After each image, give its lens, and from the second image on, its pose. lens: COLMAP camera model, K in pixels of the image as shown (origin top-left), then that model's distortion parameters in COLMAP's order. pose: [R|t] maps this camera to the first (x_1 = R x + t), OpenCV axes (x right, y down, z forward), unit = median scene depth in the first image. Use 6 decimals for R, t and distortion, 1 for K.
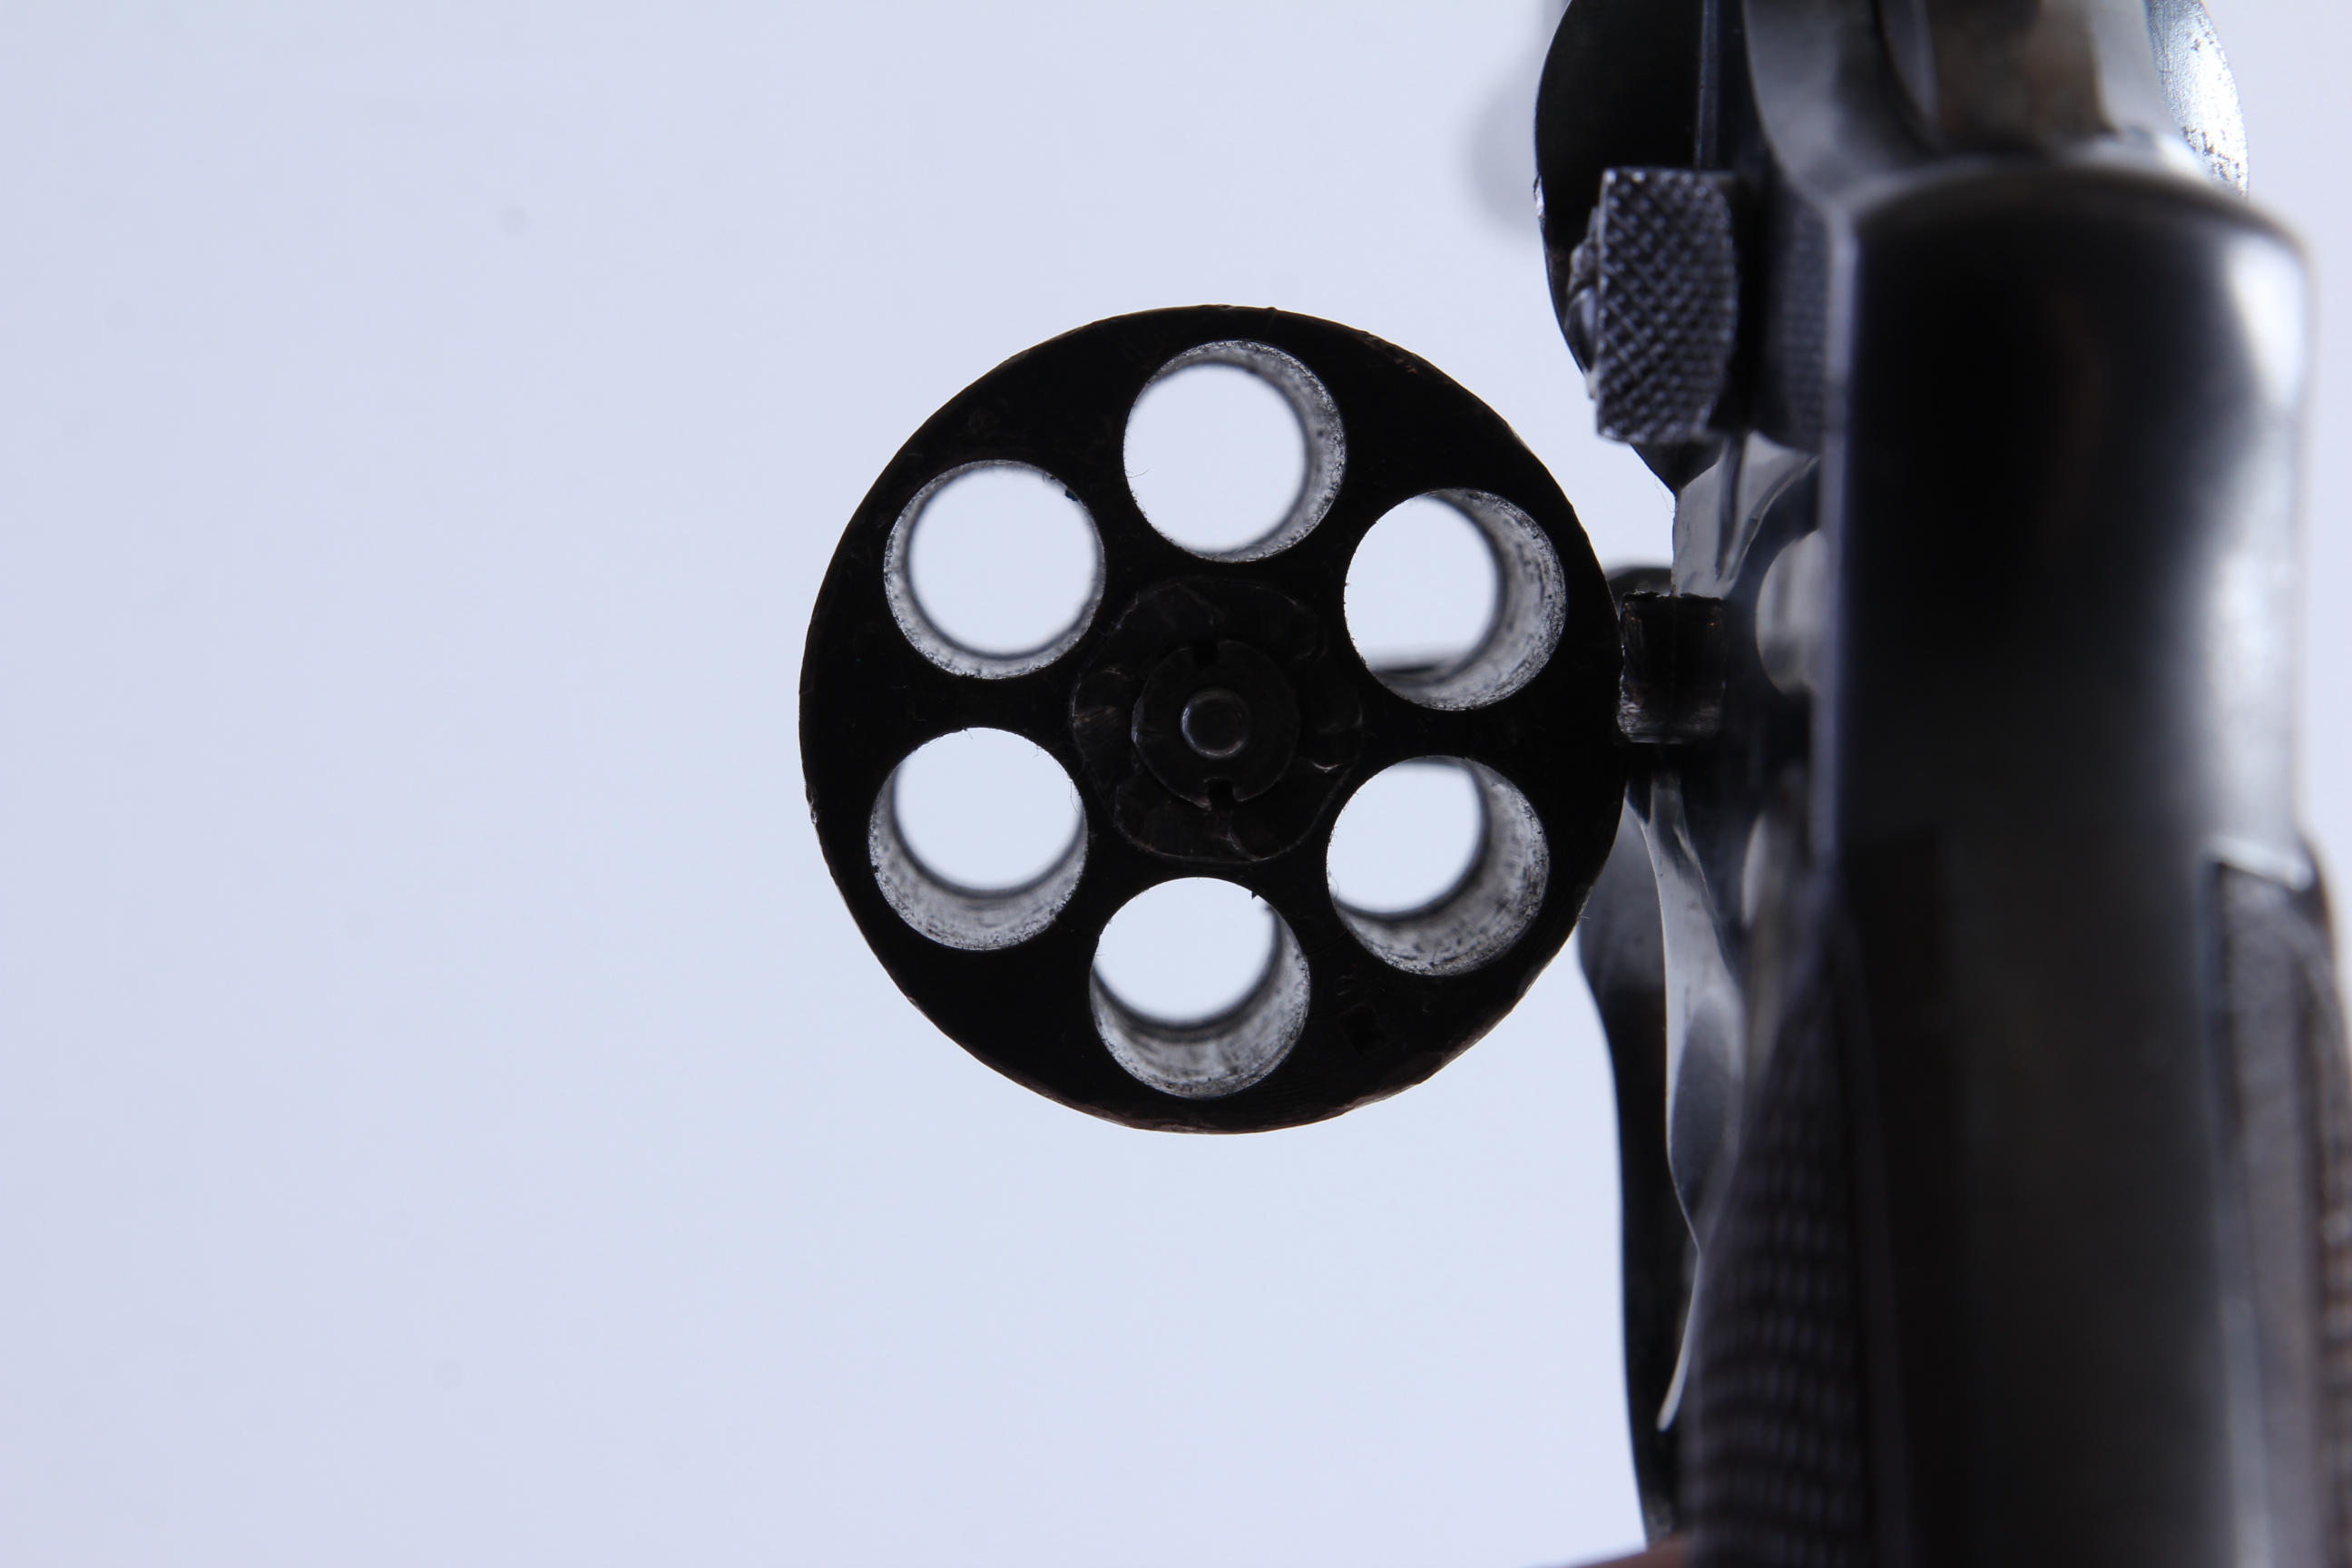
lens RADIAL K [[7630.6, 0, 1176.2], [0, 7630.6, 783.9], [0, 0, 1]] dist [0.044022, -0.279630]
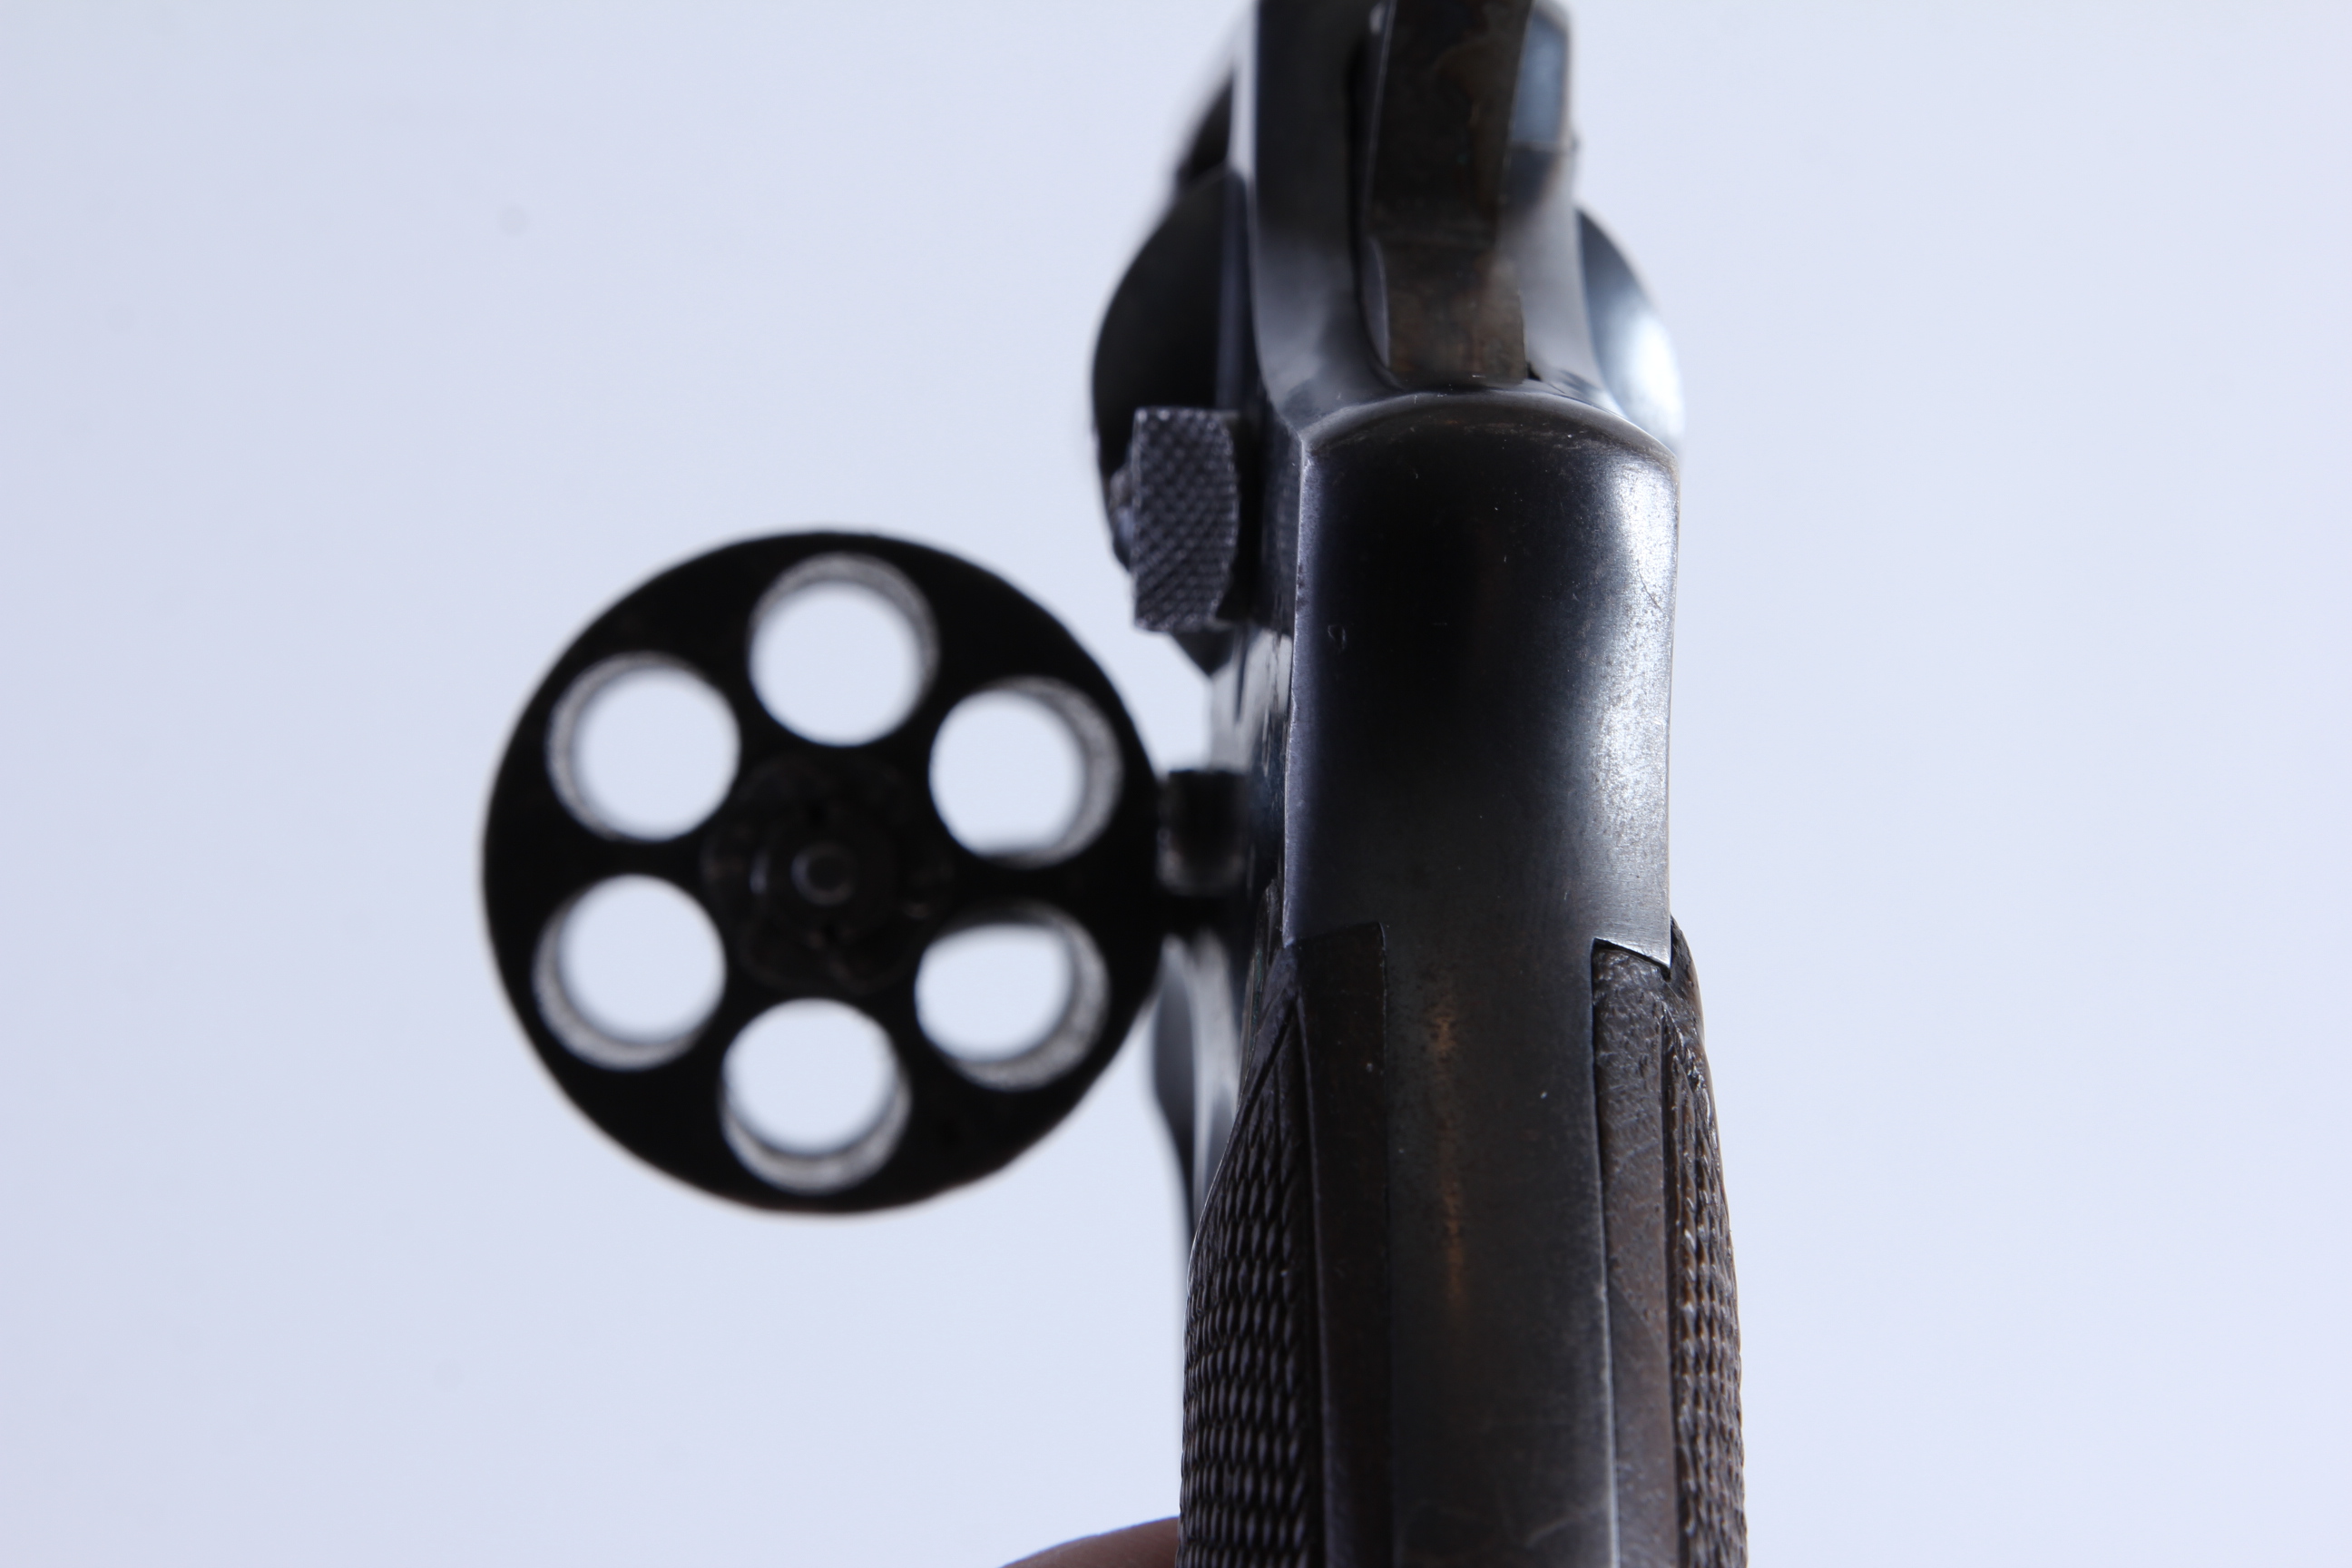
lens RADIAL K [[7630.6, 0, 1176.2], [0, 7630.6, 783.9], [0, 0, 1]] dist [0.044022, -0.279630]
pose [[0.999358, -0.000539, 0.035836, 0.018687], [0.002085, 0.999067, -0.043129, 0.032477], [-0.035780, 0.043176, 0.998427, -0.221298]]
